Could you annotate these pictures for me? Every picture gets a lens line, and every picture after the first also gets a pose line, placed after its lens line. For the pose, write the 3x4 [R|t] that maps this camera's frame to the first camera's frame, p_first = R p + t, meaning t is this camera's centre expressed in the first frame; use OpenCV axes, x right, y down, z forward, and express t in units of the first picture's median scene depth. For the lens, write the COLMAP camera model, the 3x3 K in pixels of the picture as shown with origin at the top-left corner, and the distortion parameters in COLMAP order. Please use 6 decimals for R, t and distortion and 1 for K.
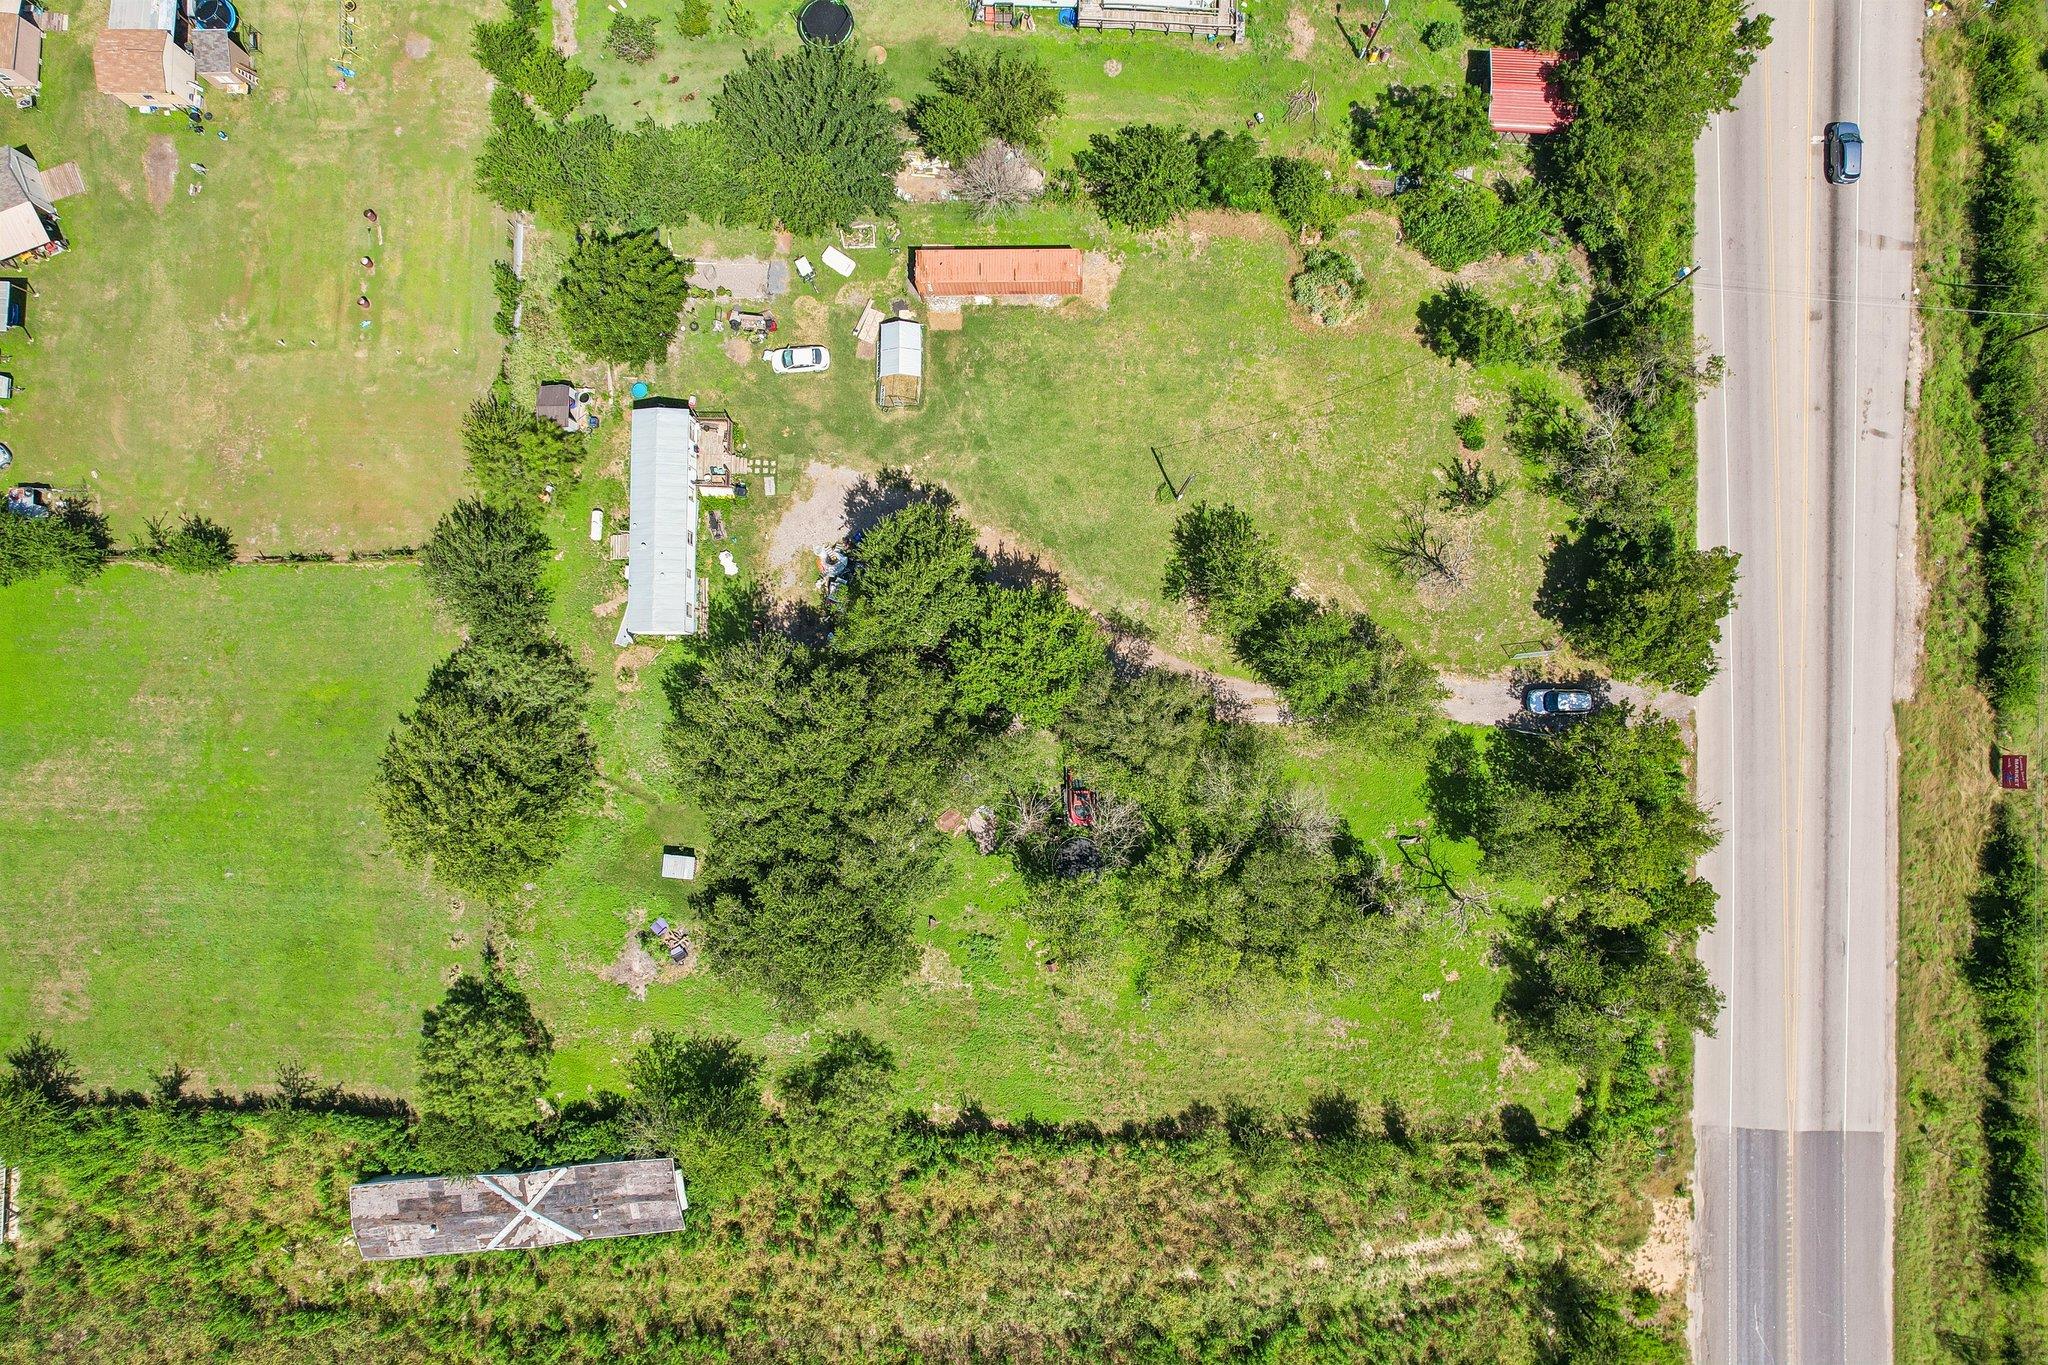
lens RADIAL K [[1321.4, 0, 1029.2], [0, 1321.4, 684.8], [0, 0, 1]] dist [-0.084264, 0.070042]
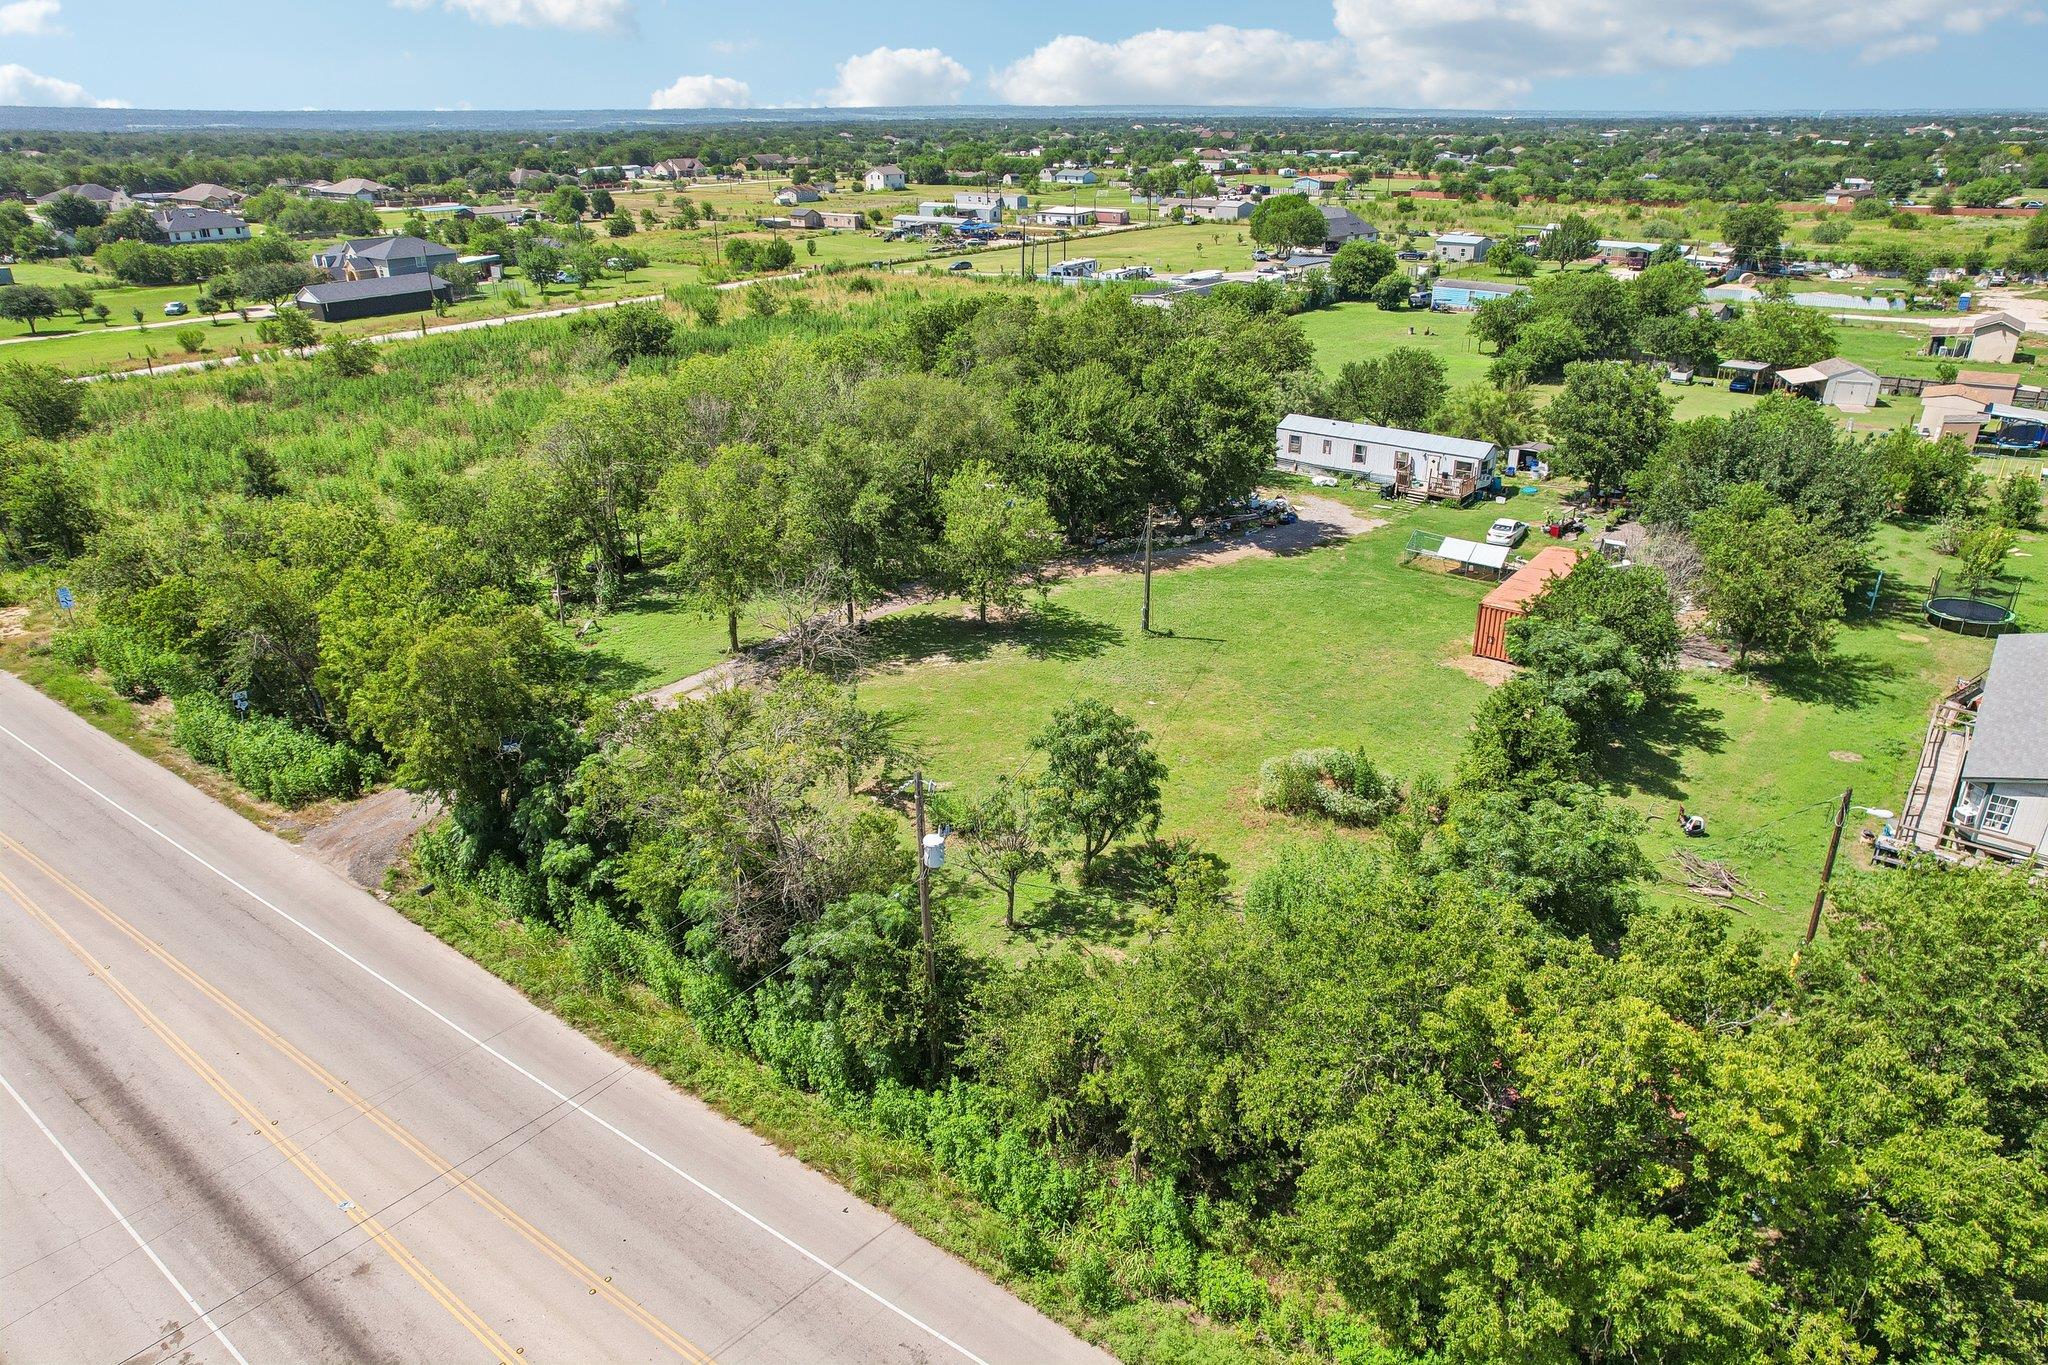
lens RADIAL K [[1327.2, 0, 1017.1], [0, 1327.2, 677.2], [0, 0, 1]] dist [-0.084478, 0.067056]
pose [[-0.590809, 0.345829, -0.728936, 0.699334], [-0.805496, -0.201258, 0.557379, -0.499423], [0.046053, 0.916459, 0.397469, 0.740928]]
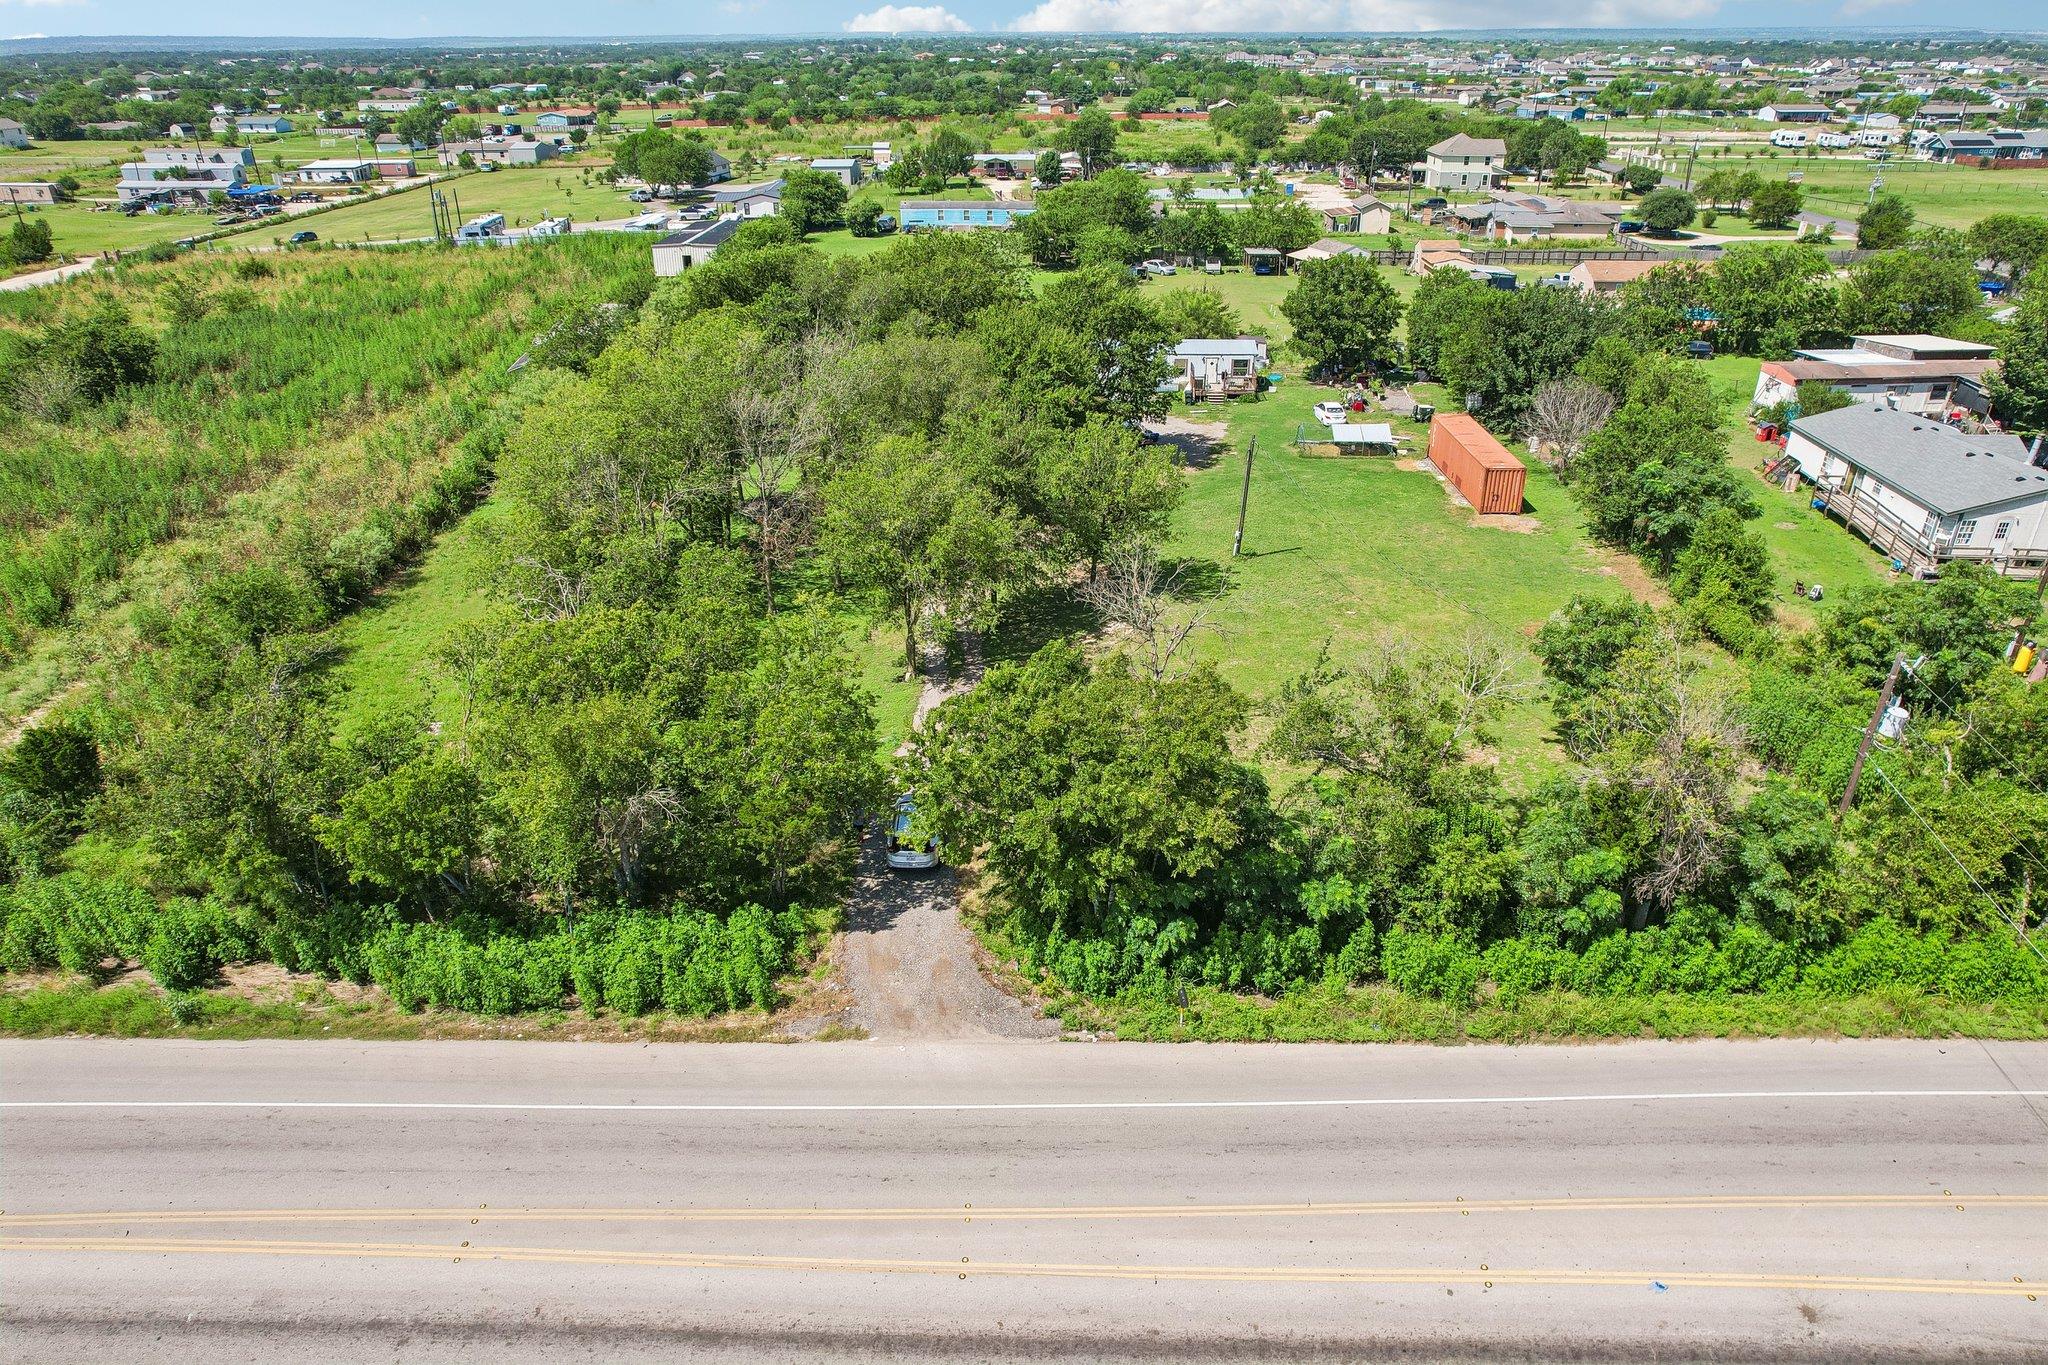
lens RADIAL K [[1321.4, 0, 1029.2], [0, 1321.4, 684.8], [0, 0, 1]] dist [-0.084264, 0.070042]
pose [[-0.010899, 0.470747, -0.882201, 0.811462], [-0.999211, 0.028574, 0.027592, -0.043187], [0.038197, 0.881805, 0.470064, 0.720259]]
